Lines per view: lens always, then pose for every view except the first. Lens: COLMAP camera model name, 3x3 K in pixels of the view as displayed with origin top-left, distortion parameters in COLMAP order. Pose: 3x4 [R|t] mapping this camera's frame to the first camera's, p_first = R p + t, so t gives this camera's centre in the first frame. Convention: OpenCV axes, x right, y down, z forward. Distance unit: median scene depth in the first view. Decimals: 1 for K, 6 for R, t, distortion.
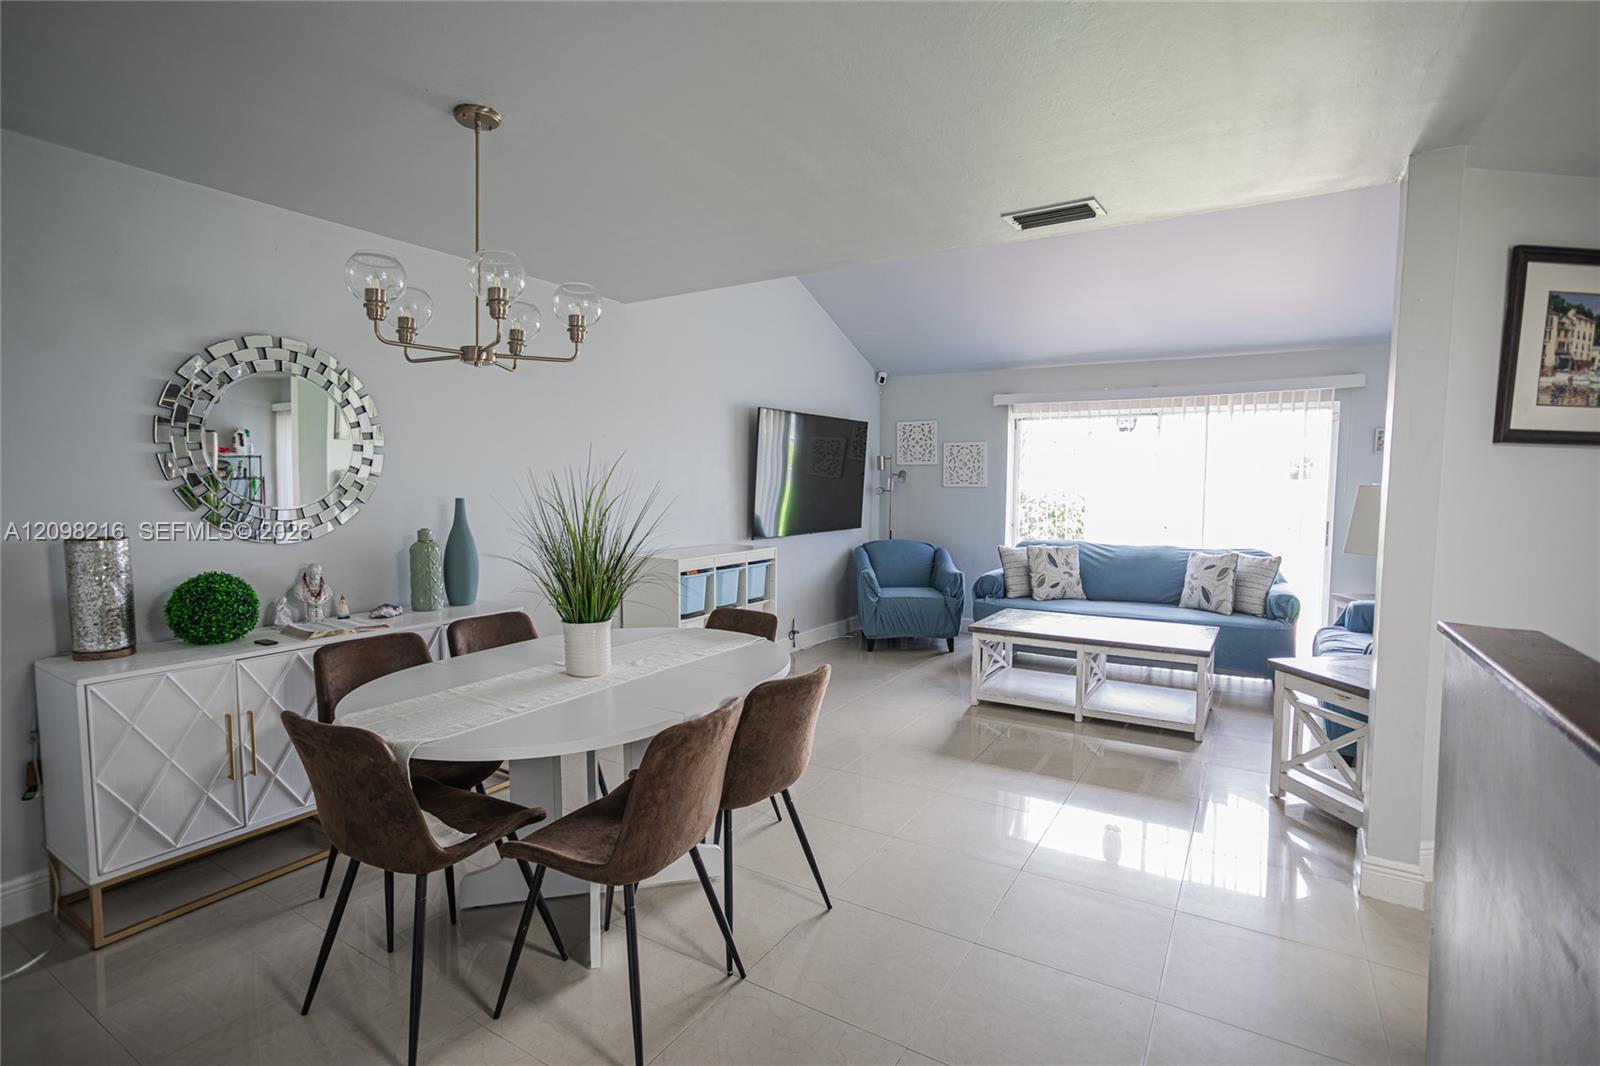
lens RADIAL K [[763.1, 0, 800.0], [0, 763.1, 533.0], [0, 0, 1]] dist [-0.030045, 0.000815]
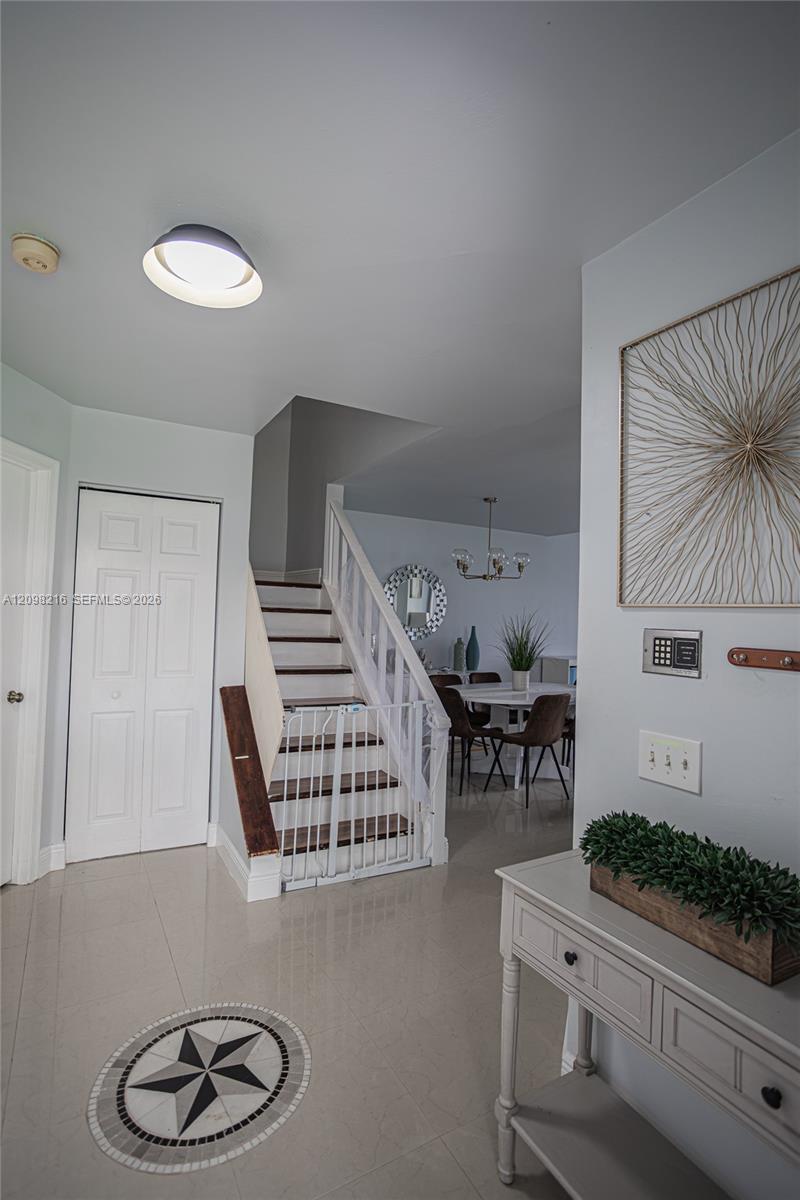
lens RADIAL K [[572.3, 0, 400.0], [0, 572.3, 600.0], [0, 0, 1]] dist [-0.030045, 0.000815]
pose [[0.873467, 0.007204, -0.486830, 0.150485], [-0.060248, 0.993805, -0.093390, 0.035824], [0.483141, 0.110904, 0.868490, -0.453504]]
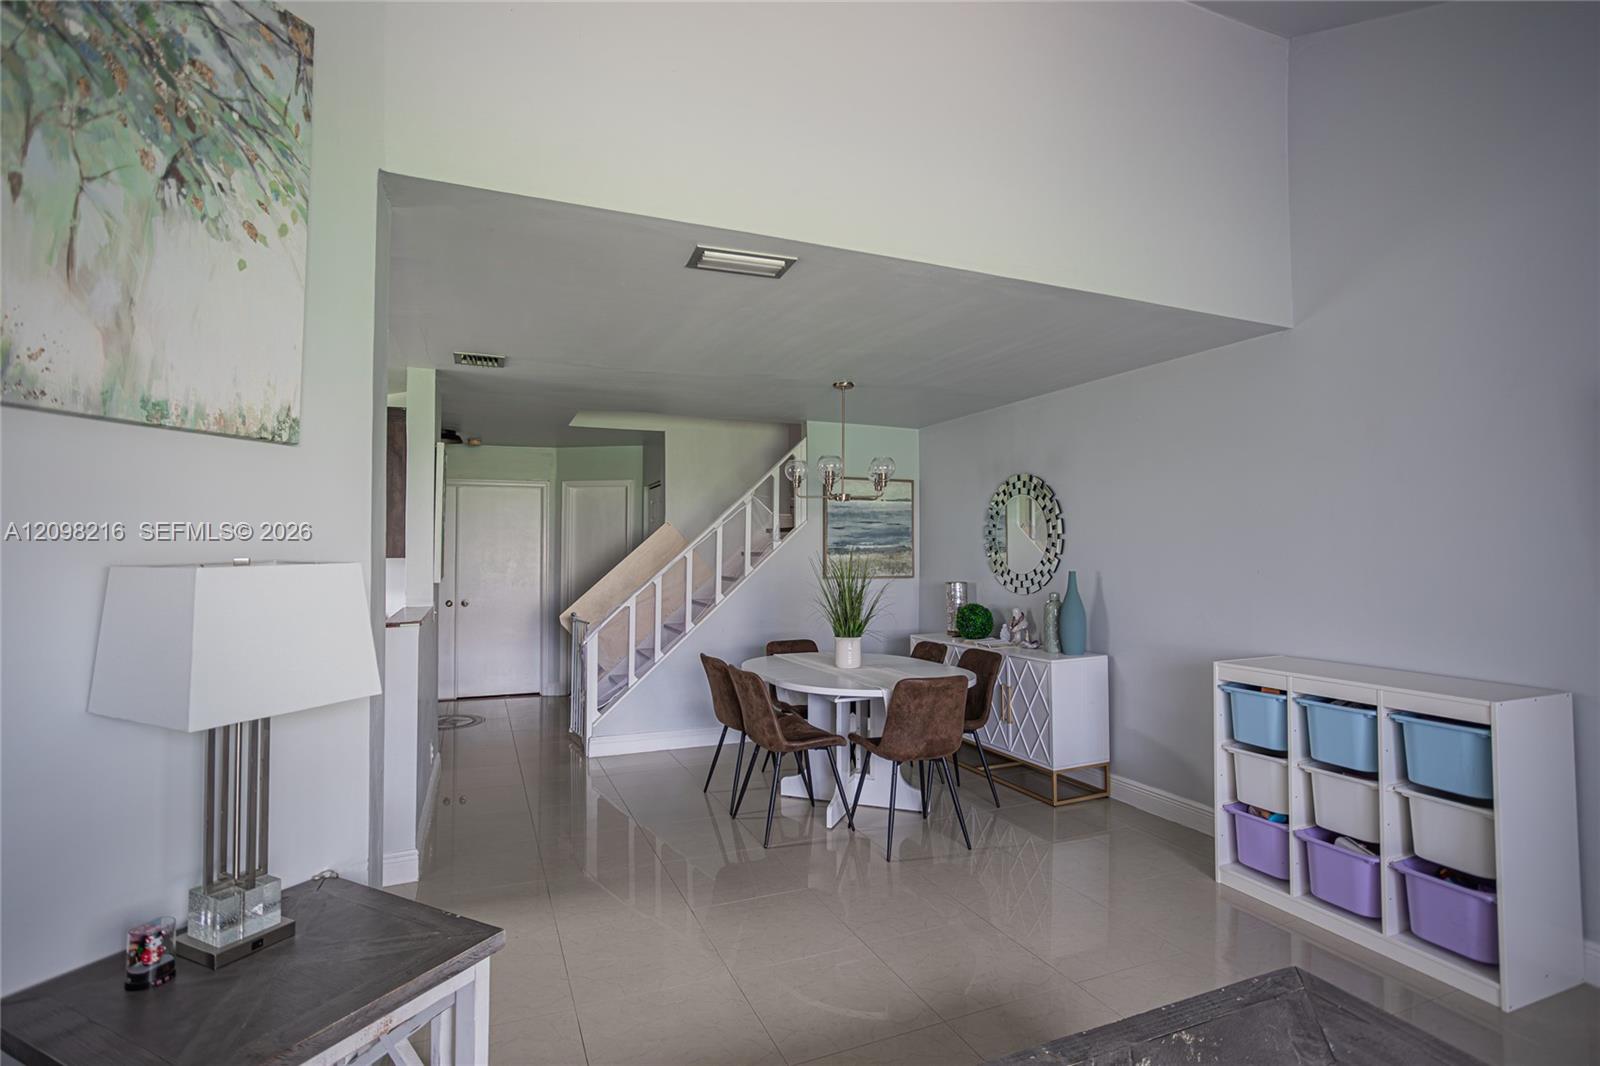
lens RADIAL K [[763.1, 0, 800.0], [0, 763.1, 533.0], [0, 0, 1]] dist [-0.030045, 0.000815]
pose [[-0.582380, -0.023471, -0.812578, 0.556030], [-0.052678, 0.998572, 0.008911, -0.062463], [0.811208, 0.047994, -0.582785, 0.877149]]
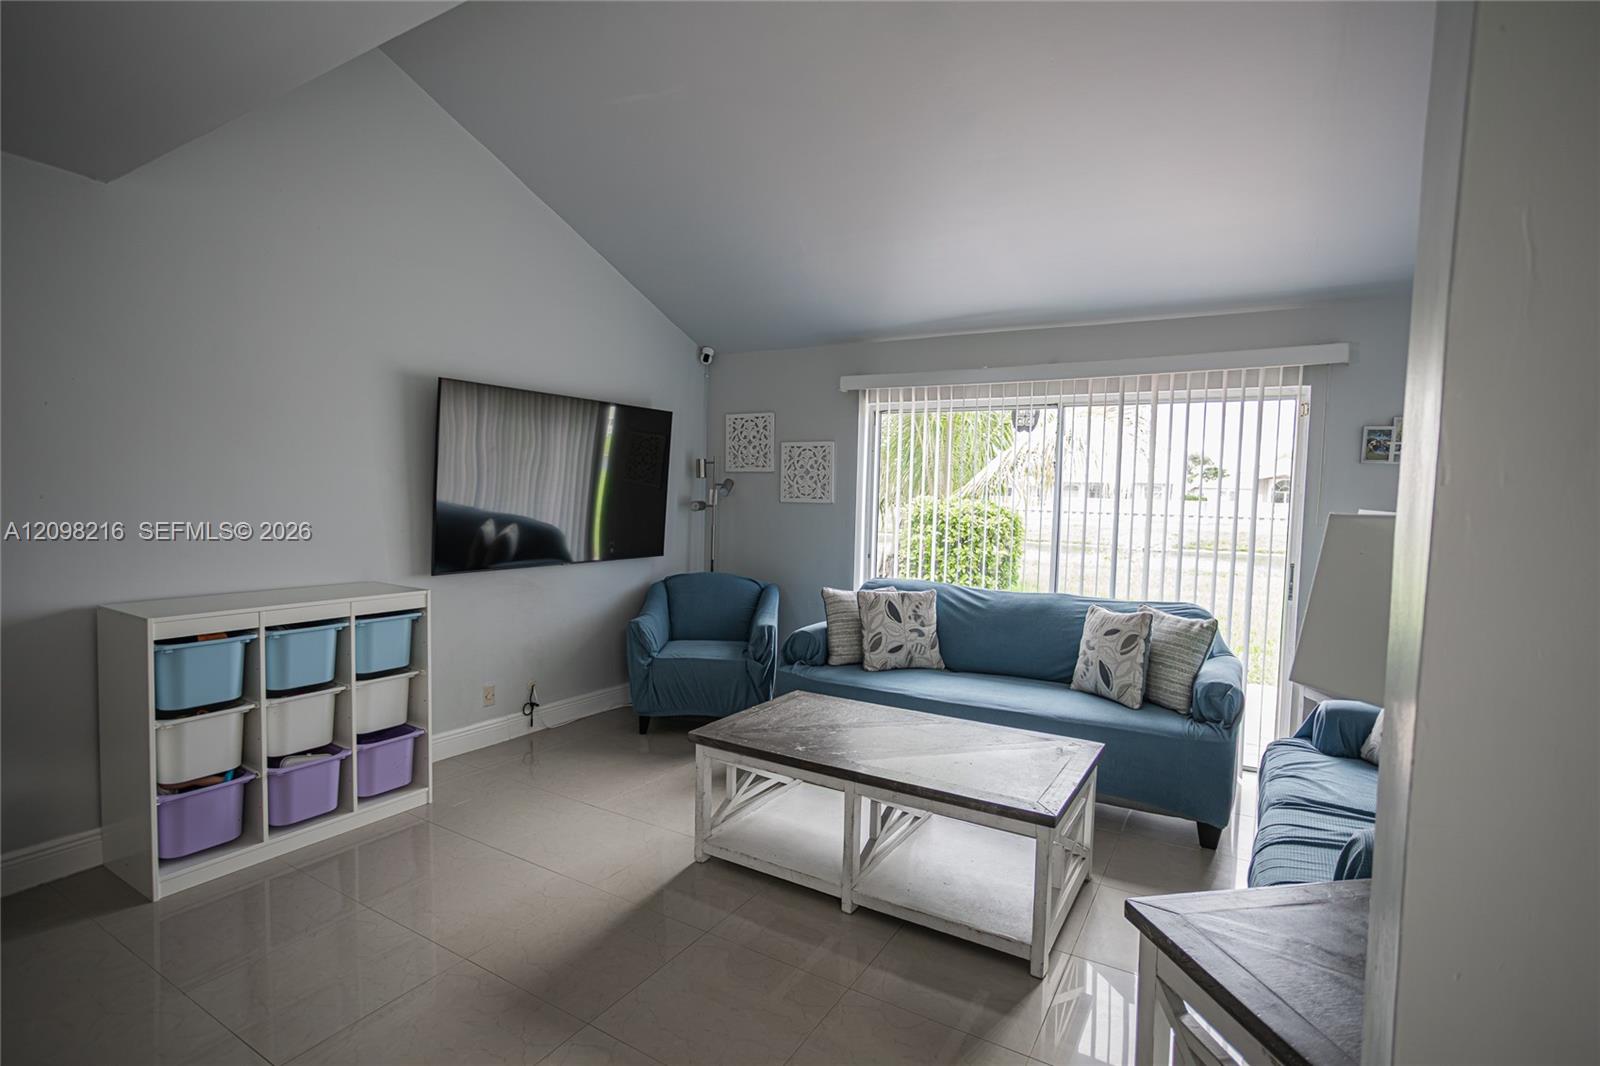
lens RADIAL K [[763.1, 0, 800.0], [0, 763.1, 533.0], [0, 0, 1]] dist [-0.030045, 0.000815]
pose [[0.999660, 0.021029, 0.015431, 0.258794], [-0.020754, 0.999626, -0.017803, -0.023623], [-0.015800, 0.017477, 0.999722, 0.343242]]
